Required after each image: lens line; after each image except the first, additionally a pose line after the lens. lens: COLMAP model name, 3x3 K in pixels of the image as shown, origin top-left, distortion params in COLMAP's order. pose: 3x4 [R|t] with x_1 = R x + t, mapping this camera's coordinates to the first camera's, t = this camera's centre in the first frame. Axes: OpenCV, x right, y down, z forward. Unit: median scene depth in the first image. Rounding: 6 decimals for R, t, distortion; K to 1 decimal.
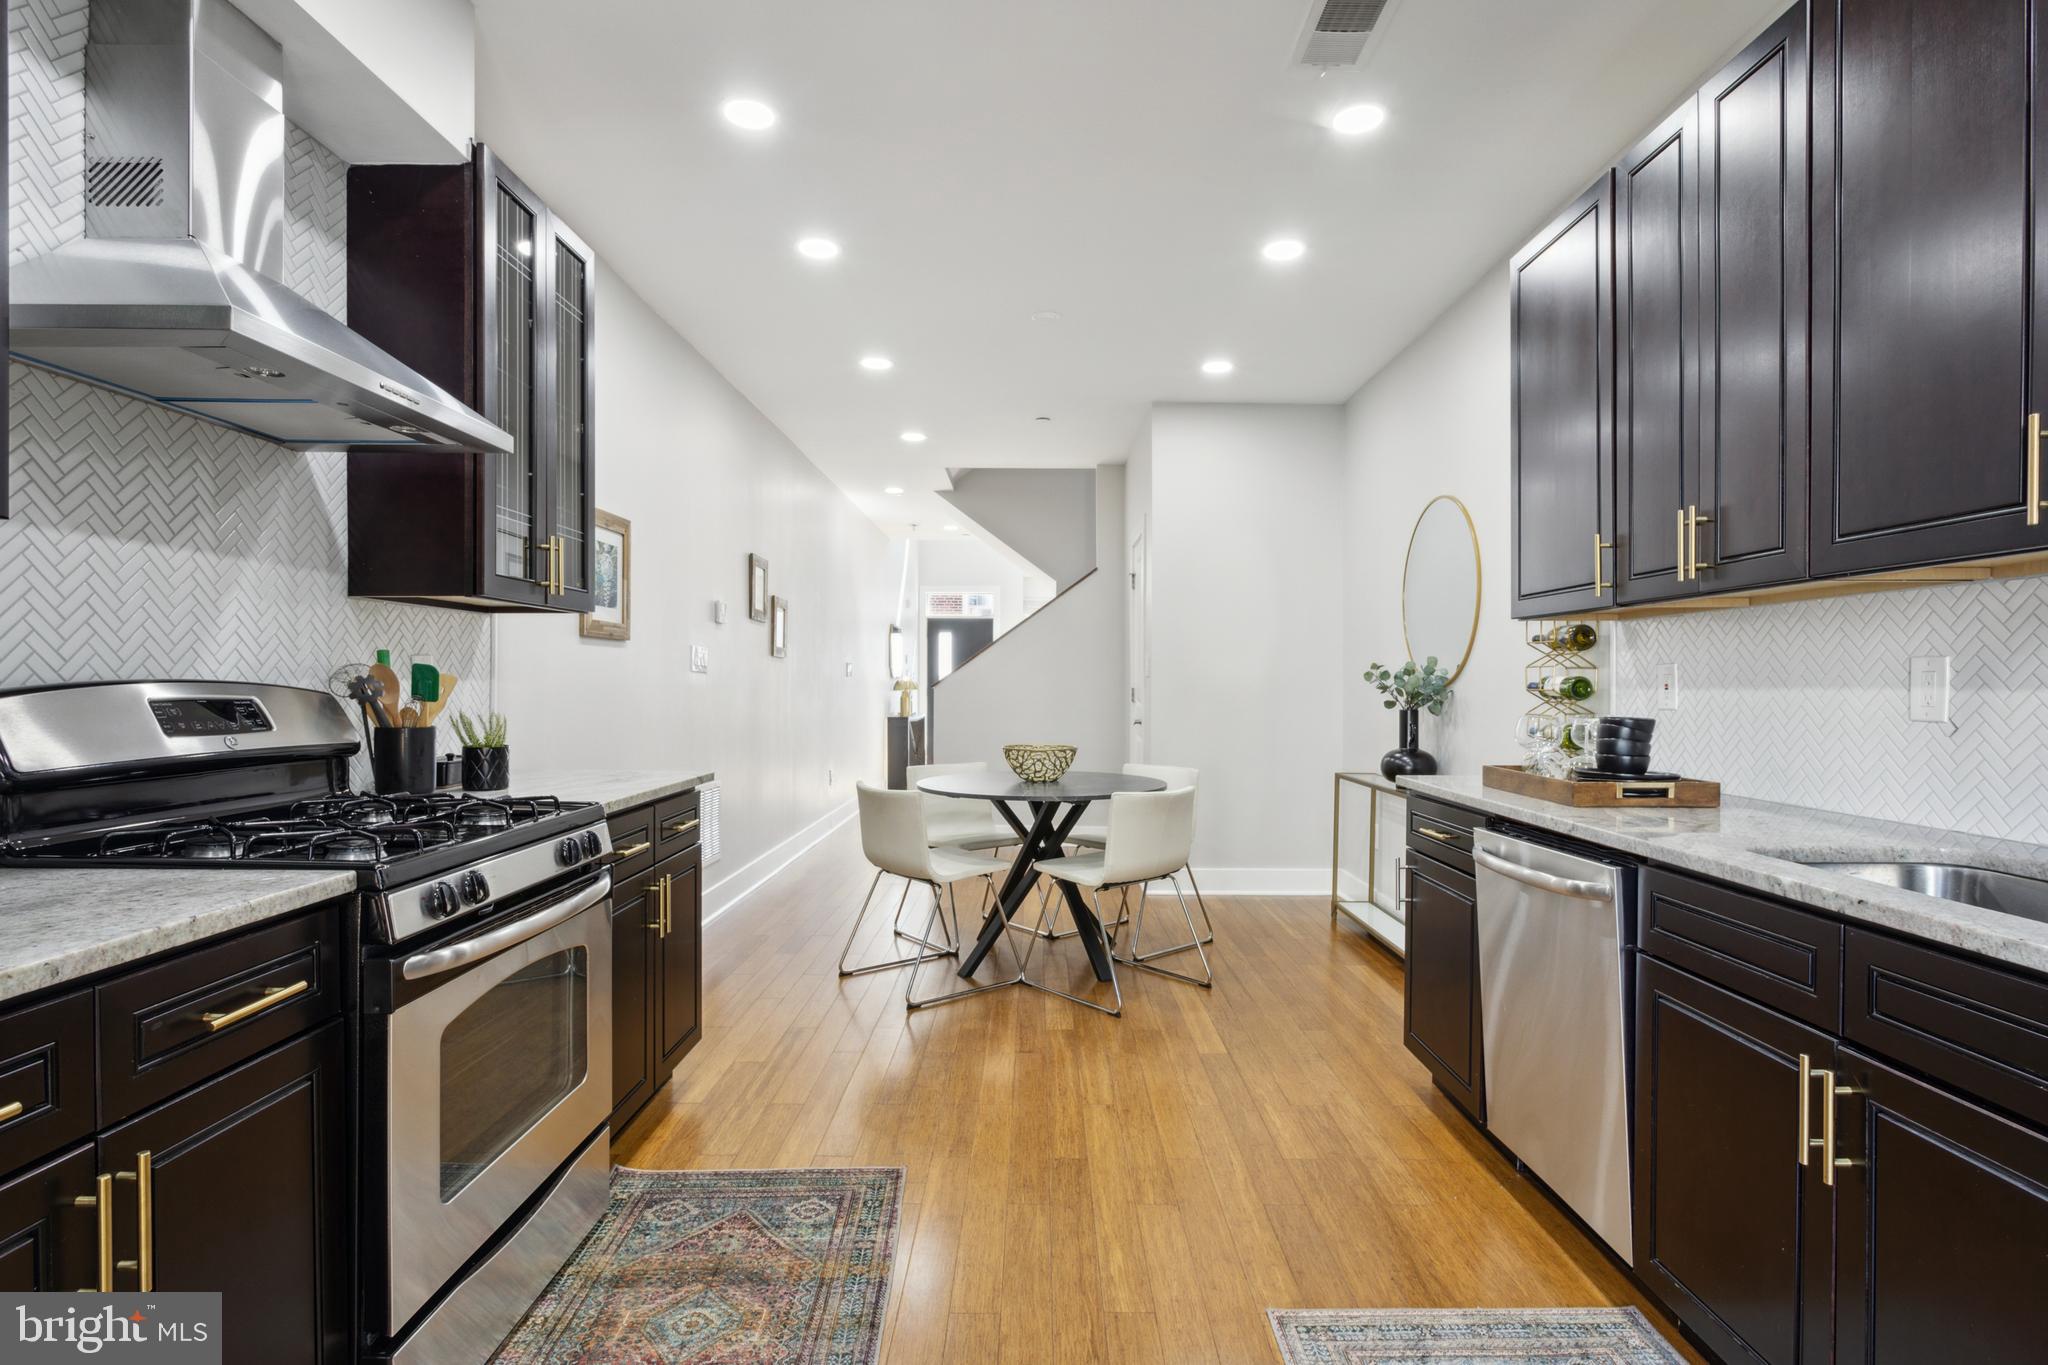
lens RADIAL K [[988.6, 0, 1024.0], [0, 988.6, 682.5], [0, 0, 1]] dist [-0.016994, 0.000632]
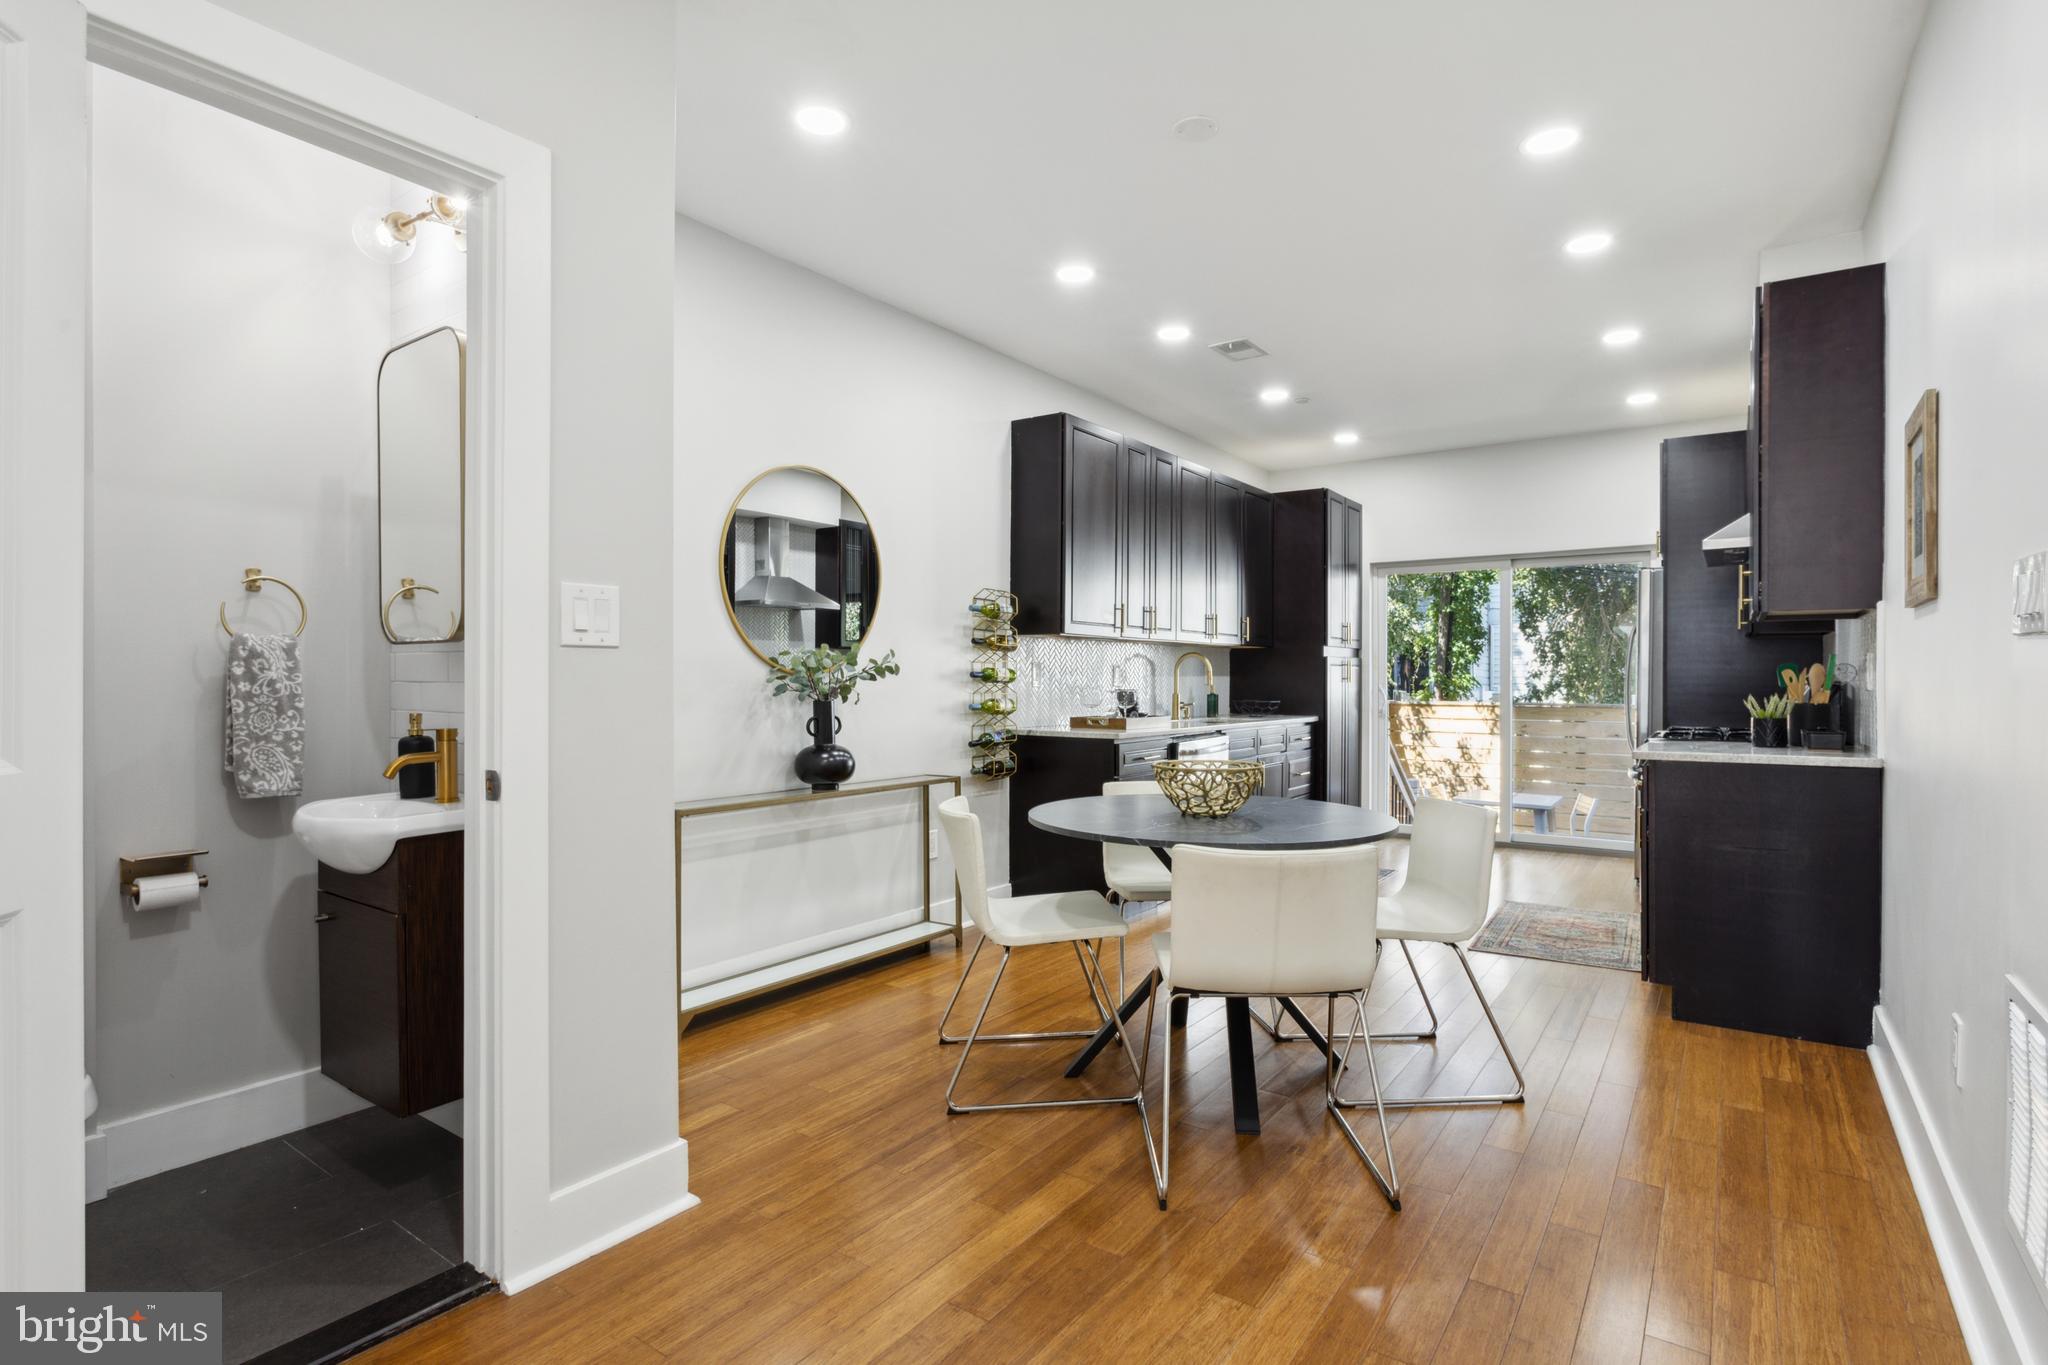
lens RADIAL K [[1014.3, 0, 1027.5], [0, 1014.3, 670.8], [0, 0, 1]] dist [-0.022961, 0.019796]
pose [[-0.820615, -0.001289, 0.571480, -0.628921], [-0.005941, 0.999963, -0.006276, 0.013282], [-0.571451, -0.008546, -0.820592, 3.666285]]
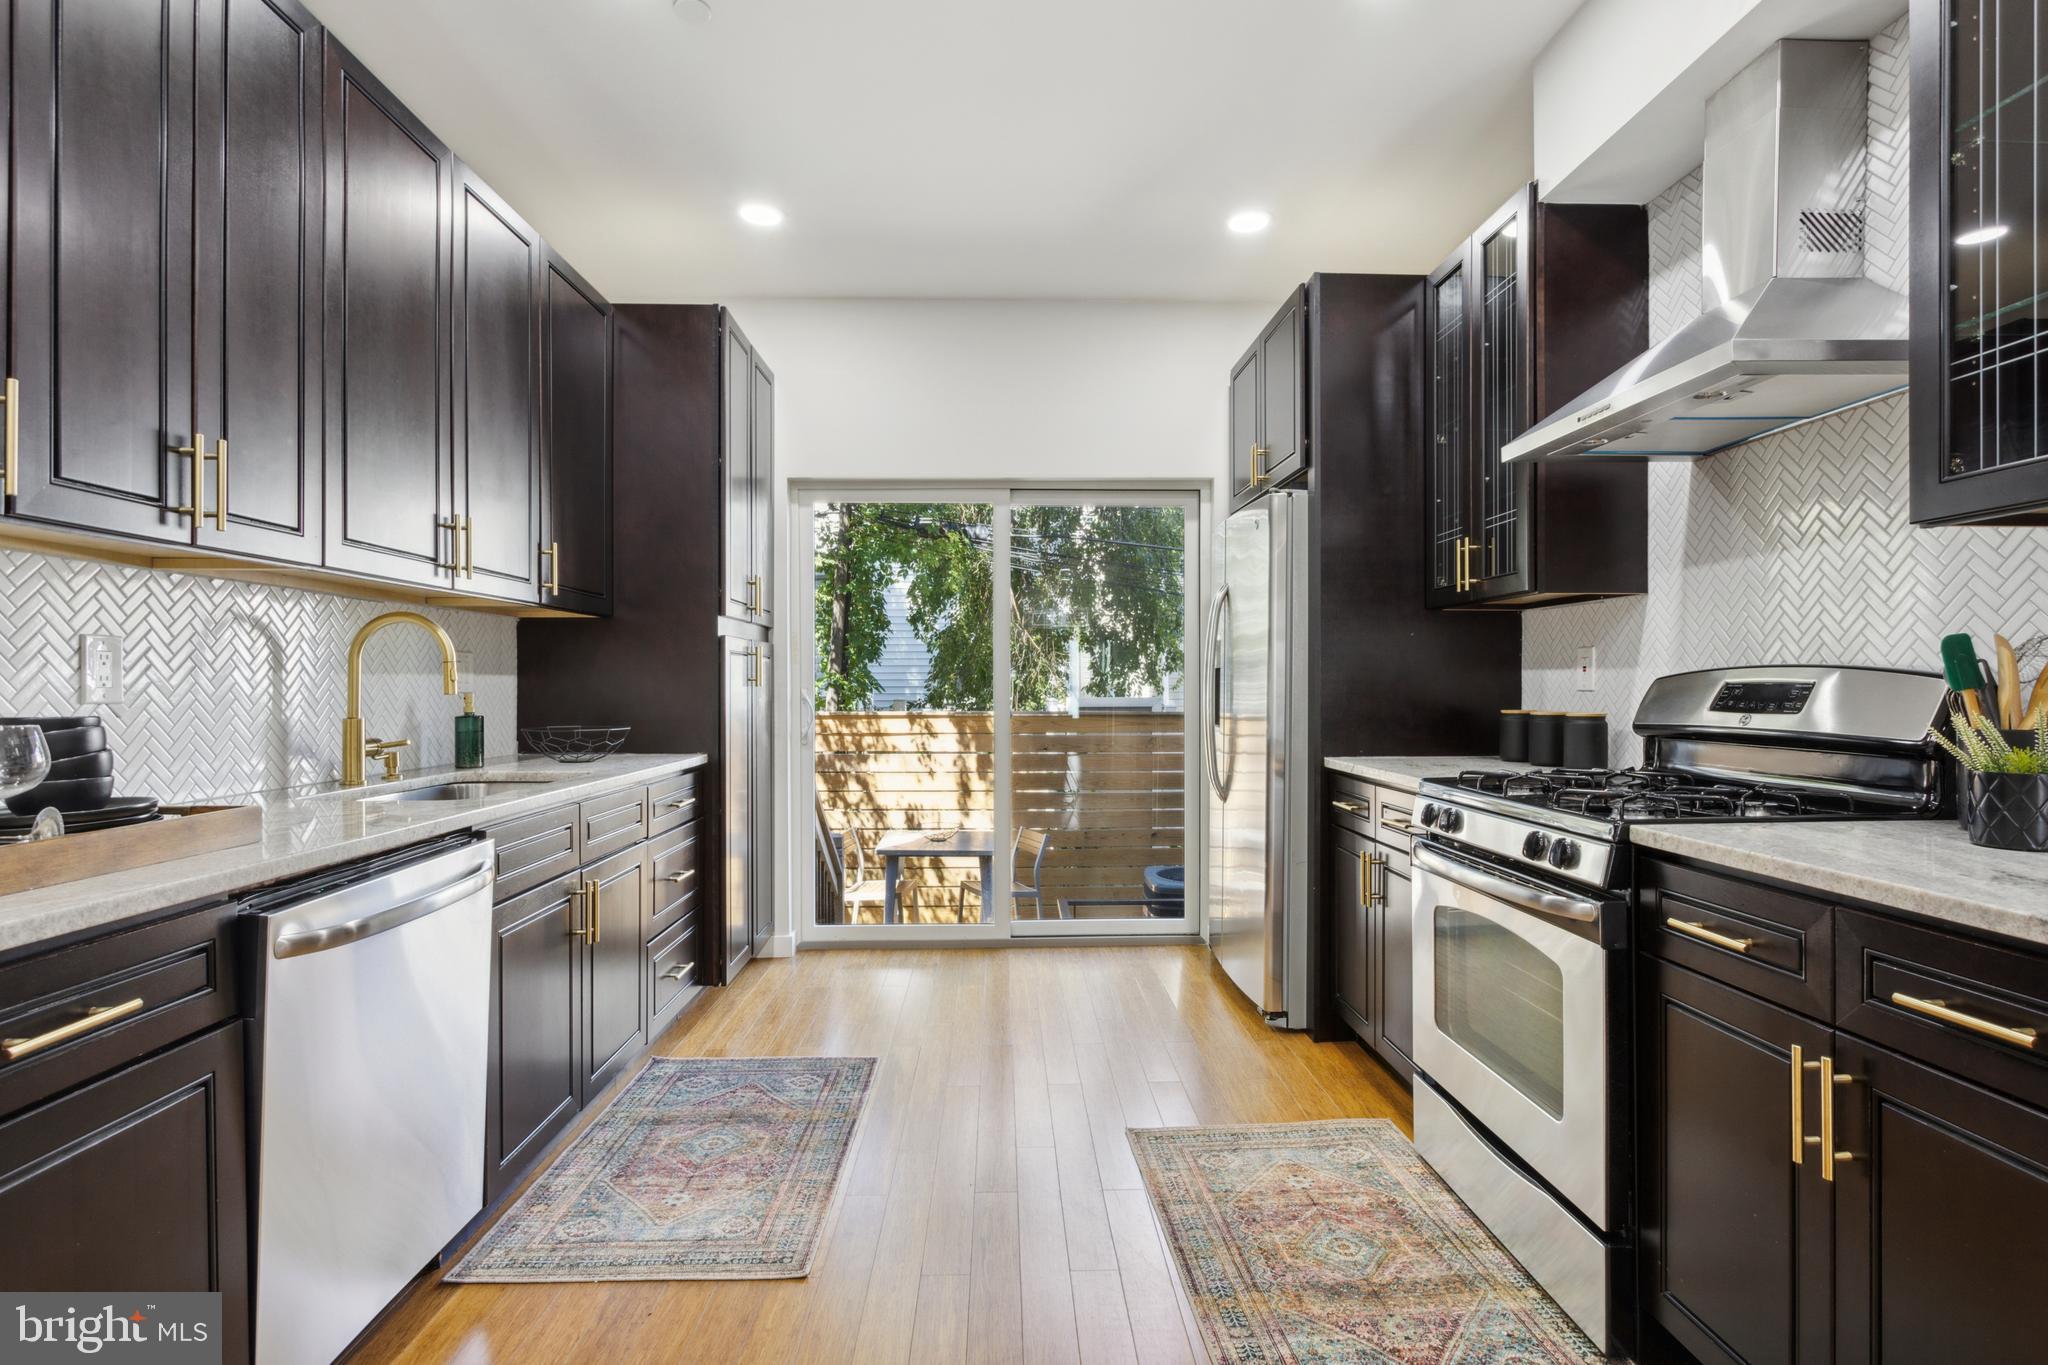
lens RADIAL K [[1005.7, 0, 1039.1], [0, 1005.7, 695.8], [0, 0, 1]] dist [-0.029527, 0.018133]
pose [[-0.998891, -0.001074, -0.047063, 0.055193], [-0.001661, 0.999921, 0.012431, 0.018365], [0.047046, 0.012496, -0.998815, 1.985286]]
